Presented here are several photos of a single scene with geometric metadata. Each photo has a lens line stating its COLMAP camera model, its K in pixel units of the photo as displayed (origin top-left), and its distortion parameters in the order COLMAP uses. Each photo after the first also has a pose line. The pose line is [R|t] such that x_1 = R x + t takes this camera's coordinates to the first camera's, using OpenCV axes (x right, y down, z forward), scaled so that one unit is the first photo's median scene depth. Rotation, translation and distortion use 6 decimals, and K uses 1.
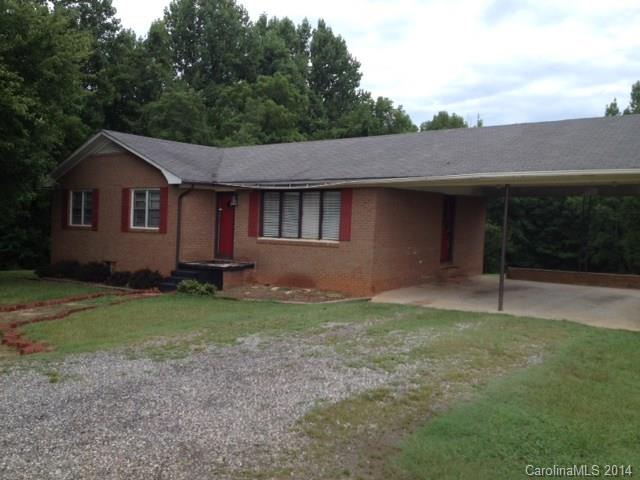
lens RADIAL K [[636.2, 0, 320.0], [0, 636.2, 240.0], [0, 0, 1]] dist [0.170376, -0.424635]
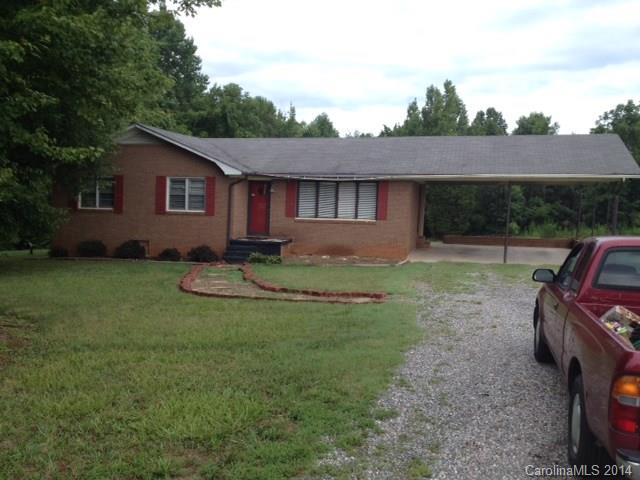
lens RADIAL K [[636.2, 0, 320.0], [0, 636.2, 240.0], [0, 0, 1]] dist [0.170376, -0.424635]
pose [[0.914020, -0.033026, 0.404324, -0.550206], [0.014696, 0.998722, 0.048355, -0.019541], [-0.405404, -0.038256, 0.913337, -0.171782]]
